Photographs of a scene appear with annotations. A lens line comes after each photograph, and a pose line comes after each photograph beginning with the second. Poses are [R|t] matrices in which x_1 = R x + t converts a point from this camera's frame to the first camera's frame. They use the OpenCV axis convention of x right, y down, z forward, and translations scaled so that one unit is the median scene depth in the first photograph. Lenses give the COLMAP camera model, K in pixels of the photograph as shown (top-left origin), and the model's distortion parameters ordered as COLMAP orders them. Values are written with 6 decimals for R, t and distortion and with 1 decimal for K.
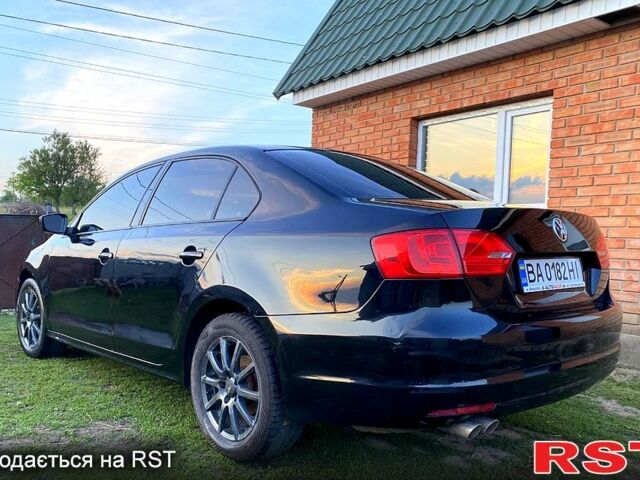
lens RADIAL K [[633.4, 0, 320.0], [0, 633.4, 240.0], [0, 0, 1]] dist [0.002368, -0.180531]
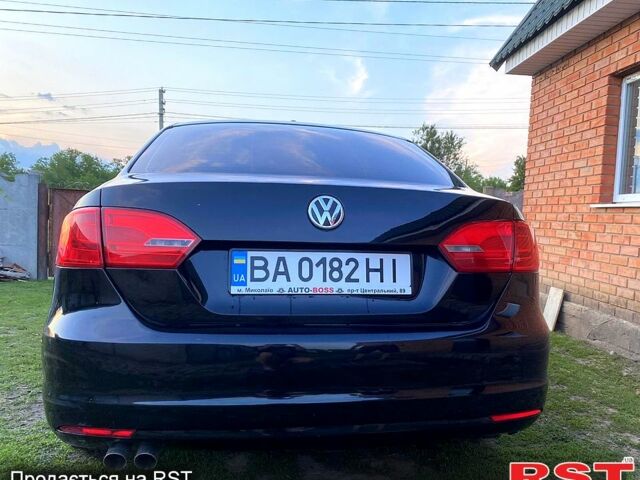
lens RADIAL K [[633.4, 0, 320.0], [0, 633.4, 240.0], [0, 0, 1]] dist [0.002368, -0.180531]
pose [[0.811358, 0.023933, -0.584059, 0.379004], [-0.013080, 0.999655, 0.022791, -0.000515], [0.584403, -0.010852, 0.811391, 0.191077]]
